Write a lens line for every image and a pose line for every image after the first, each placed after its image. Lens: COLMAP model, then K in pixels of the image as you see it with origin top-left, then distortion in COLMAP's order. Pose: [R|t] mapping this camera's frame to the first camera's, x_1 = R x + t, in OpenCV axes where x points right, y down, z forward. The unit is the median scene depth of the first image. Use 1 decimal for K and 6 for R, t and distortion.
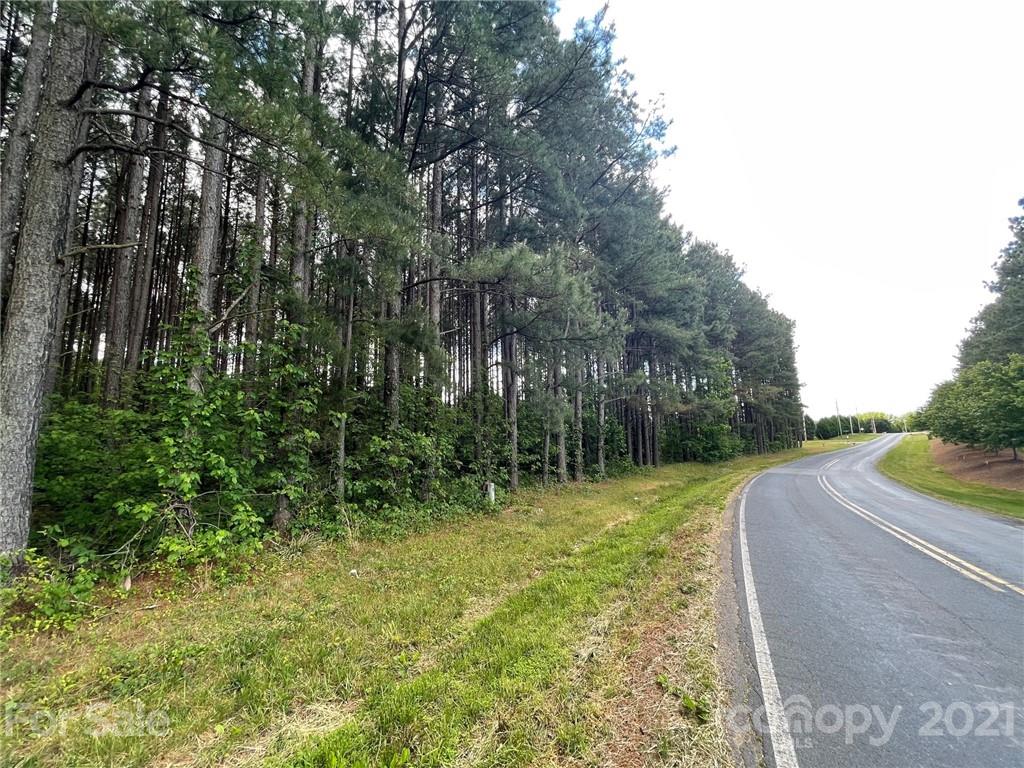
lens RADIAL K [[412.8, 0, 508.6], [0, 412.8, 384.8], [0, 0, 1]] dist [-0.001222, 0.000078]
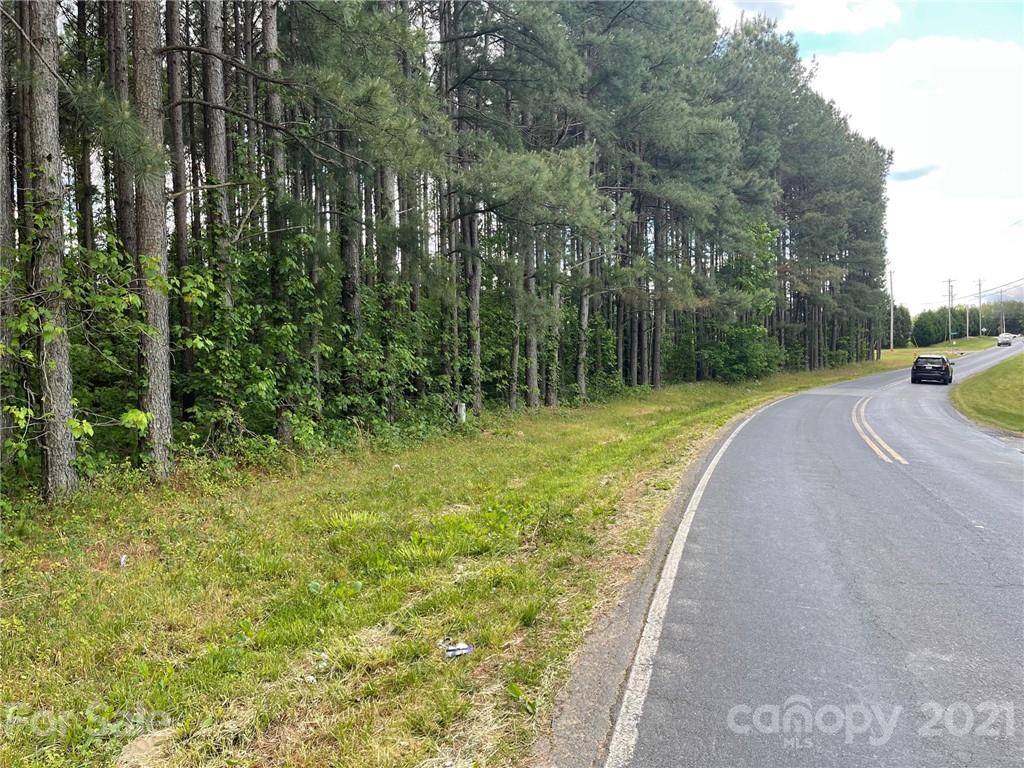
lens RADIAL K [[784.8, 0, 511.6], [0, 784.8, 387.1], [0, 0, 1]] dist [0.066302, -0.000968]
pose [[0.988183, -0.009458, 0.152989, -0.092154], [-0.018440, 0.983511, 0.179907, -0.039258], [-0.152168, -0.180602, 0.971714, -0.270921]]
